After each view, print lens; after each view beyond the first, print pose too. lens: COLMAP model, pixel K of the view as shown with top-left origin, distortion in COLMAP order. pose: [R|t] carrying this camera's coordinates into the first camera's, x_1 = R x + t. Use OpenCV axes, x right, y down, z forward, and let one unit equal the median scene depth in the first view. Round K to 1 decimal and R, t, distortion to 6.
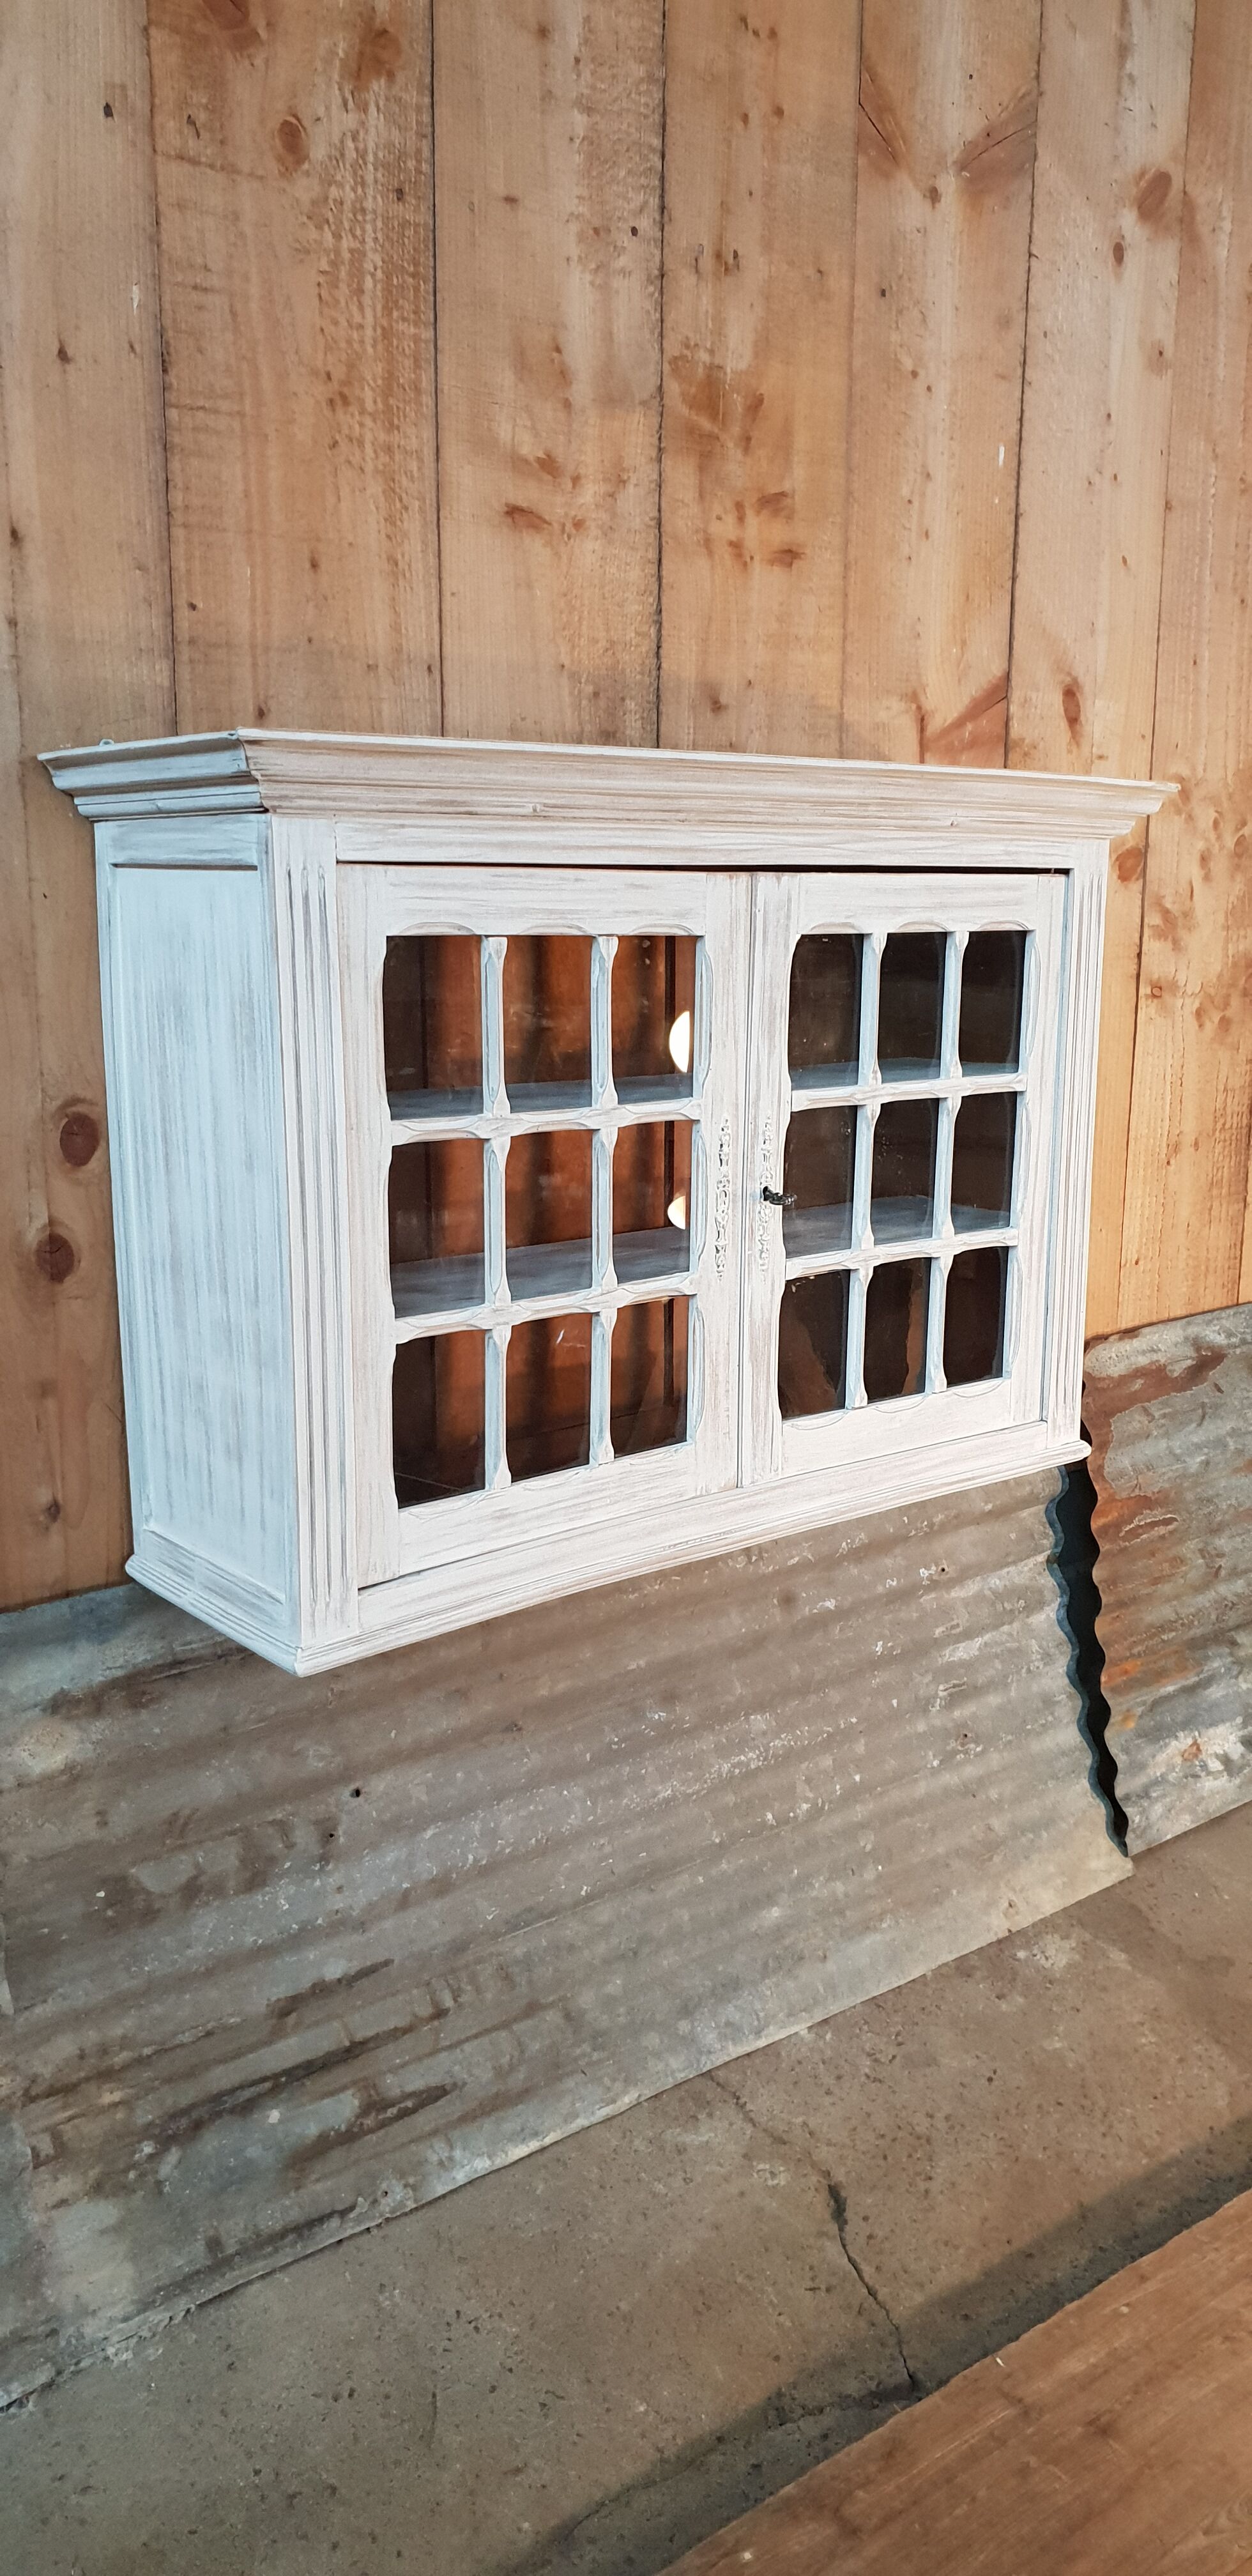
lens RADIAL K [[2019.4, 0, 678.1], [0, 2019.4, 1299.1], [0, 0, 1]] dist [0.005350, 0.005934]
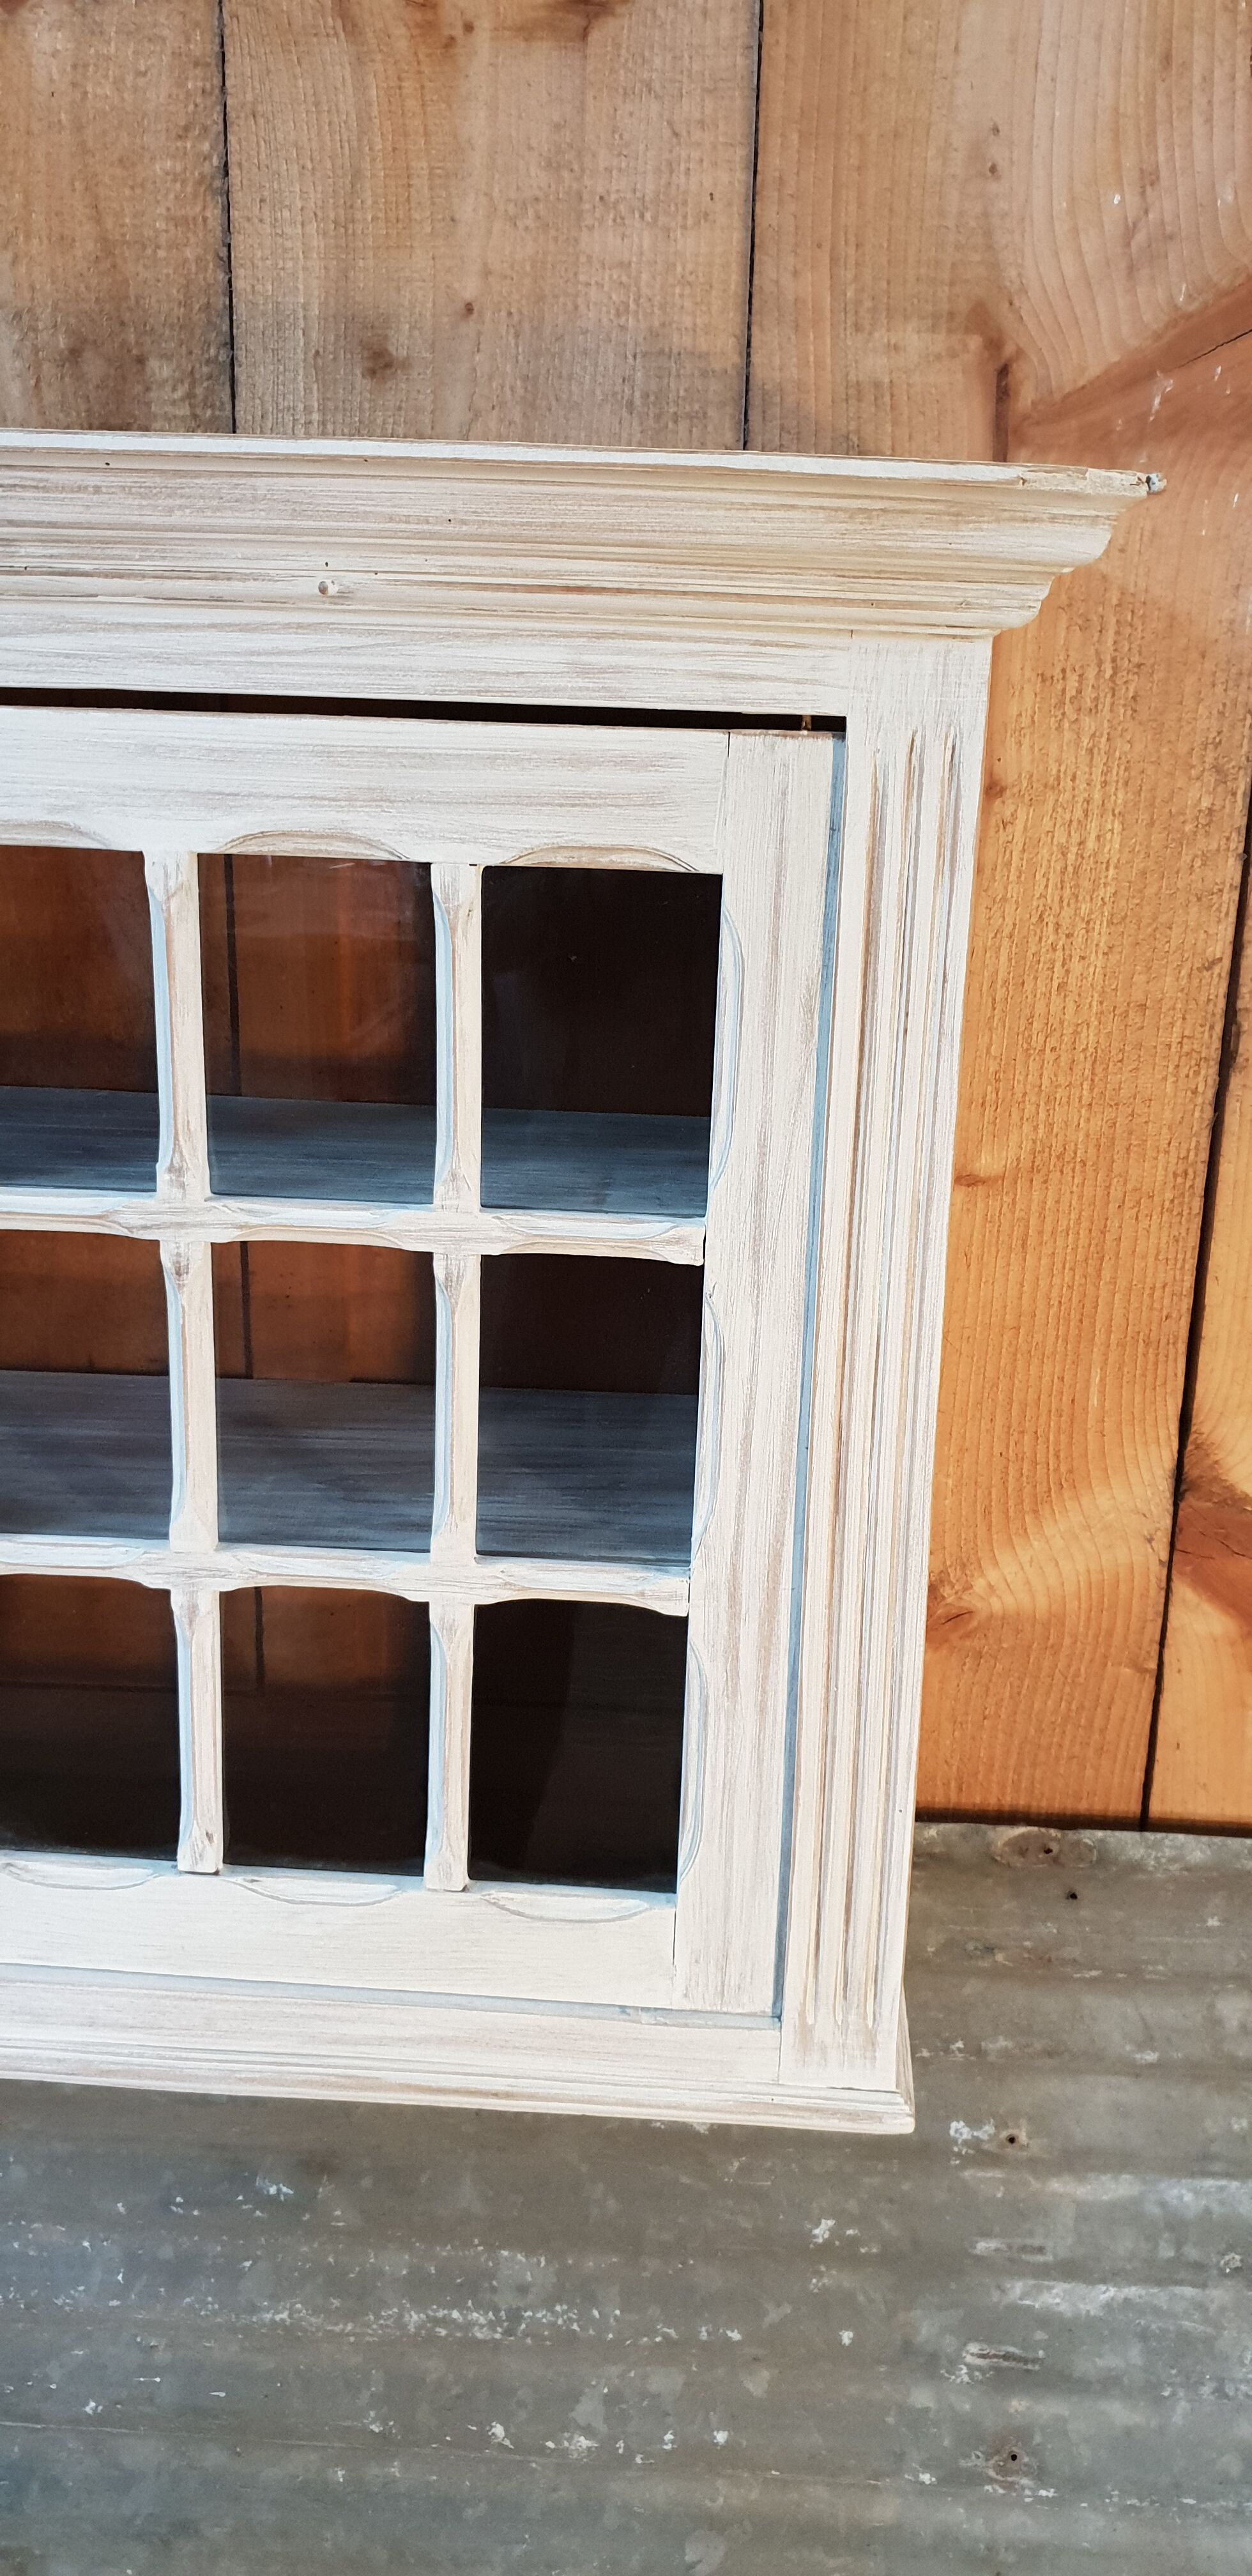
lens RADIAL K [[2019.4, 0, 648.5], [0, 2019.4, 1274.1], [0, 0, 1]] dist [0.005350, 0.005934]
pose [[0.736670, 0.197314, -0.646827, 0.435922], [-0.159748, 0.980191, 0.117071, -0.149972], [0.657114, 0.017087, 0.753598, 0.697251]]
